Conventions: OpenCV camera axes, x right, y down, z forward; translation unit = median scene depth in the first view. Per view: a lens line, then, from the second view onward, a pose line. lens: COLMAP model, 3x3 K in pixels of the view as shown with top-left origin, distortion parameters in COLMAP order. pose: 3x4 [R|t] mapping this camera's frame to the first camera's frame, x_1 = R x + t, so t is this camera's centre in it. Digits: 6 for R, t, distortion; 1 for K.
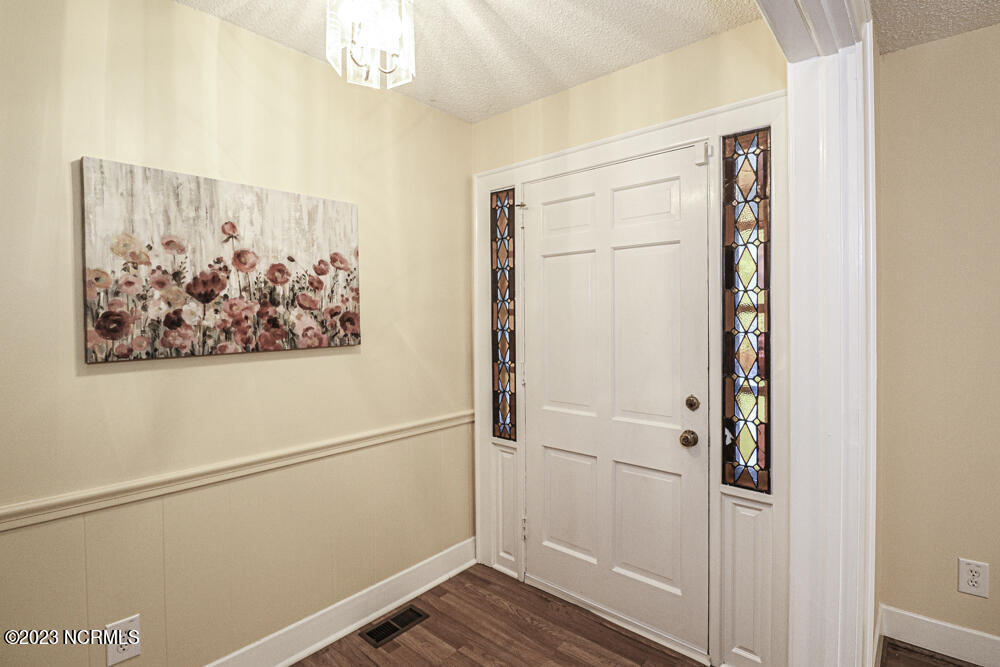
lens RADIAL K [[480.5, 0, 491.0], [0, 480.5, 317.2], [0, 0, 1]] dist [-0.002179, -0.010738]
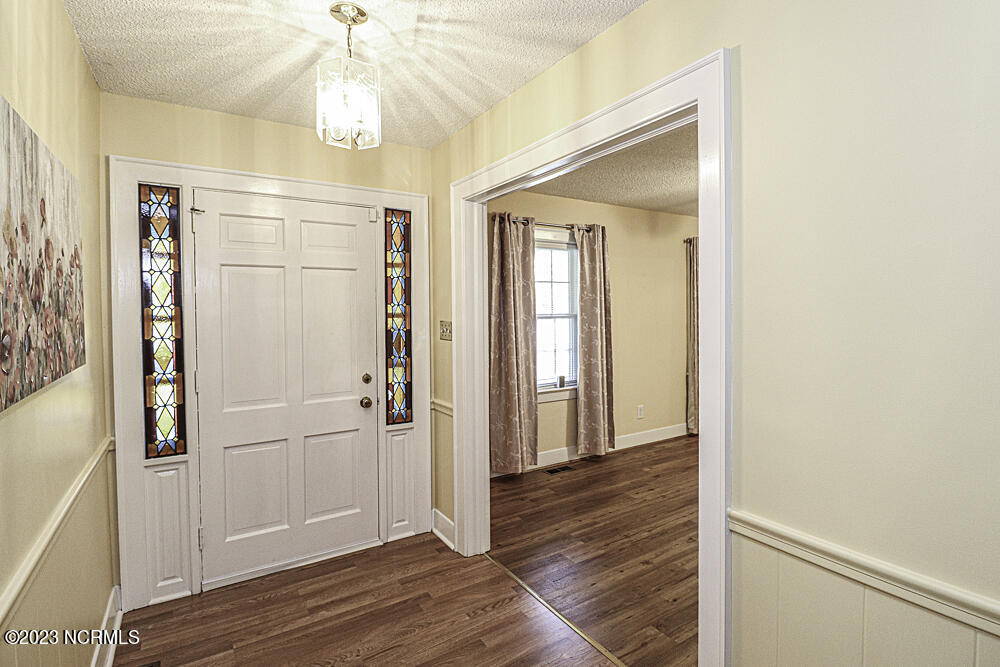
lens RADIAL K [[480.5, 0, 519.3], [0, 480.5, 317.6], [0, 0, 1]] dist [-0.002179, -0.010738]
pose [[0.279080, -0.010748, 0.960208, -0.851956], [0.008477, 0.999926, 0.008729, -0.020168], [-0.960231, 0.005704, 0.279150, 0.116992]]
